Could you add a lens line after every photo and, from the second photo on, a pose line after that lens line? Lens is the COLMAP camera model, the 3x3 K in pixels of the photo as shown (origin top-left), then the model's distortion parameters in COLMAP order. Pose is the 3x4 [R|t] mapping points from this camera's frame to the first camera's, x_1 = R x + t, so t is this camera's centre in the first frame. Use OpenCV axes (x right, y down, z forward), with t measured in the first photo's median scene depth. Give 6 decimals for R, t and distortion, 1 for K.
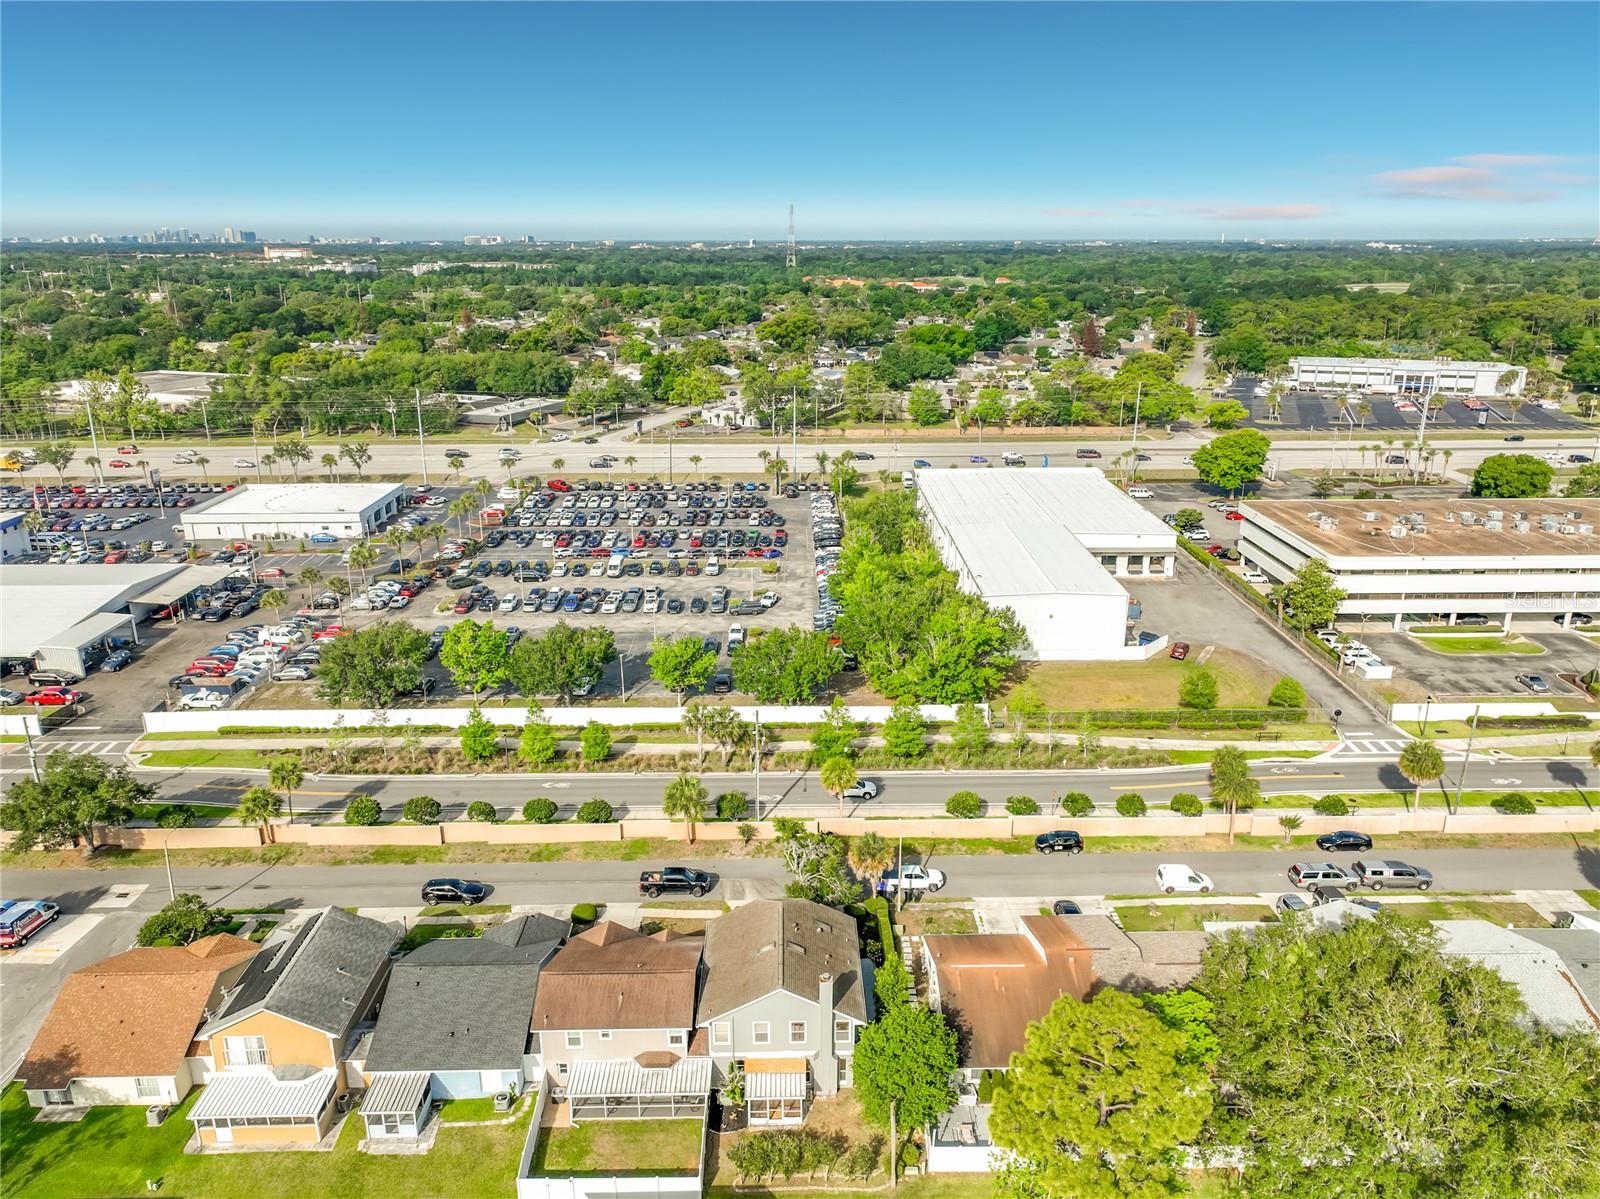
lens RADIAL K [[1128.9, 0, 800.0], [0, 1128.9, 610.2], [0, 0, 1]] dist [0.002967, 0.010627]
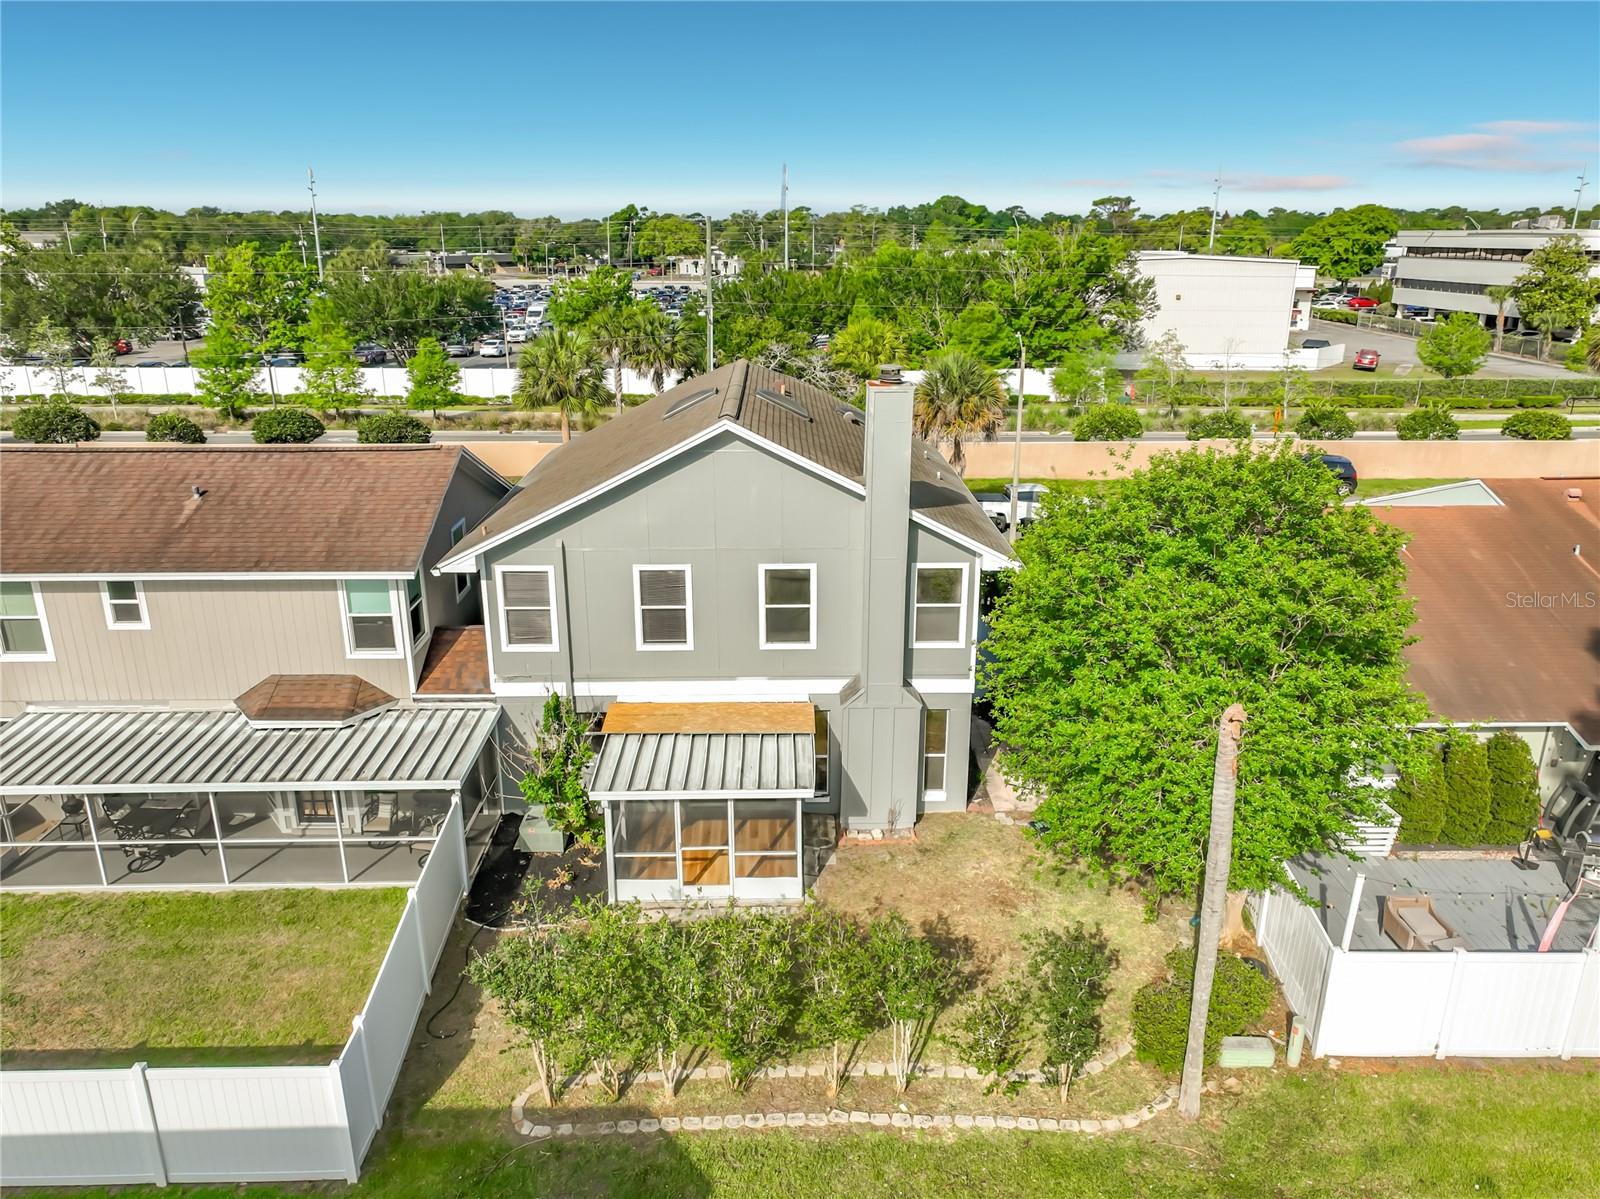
lens RADIAL K [[1128.9, 0, 802.9], [0, 1128.9, 599.4], [0, 0, 1]] dist [0.002967, 0.010627]
pose [[0.999943, 0.003739, 0.010033, -0.001037], [-0.003678, 0.999975, -0.006029, 0.380744], [-0.010055, 0.005991, 0.999932, 0.719466]]
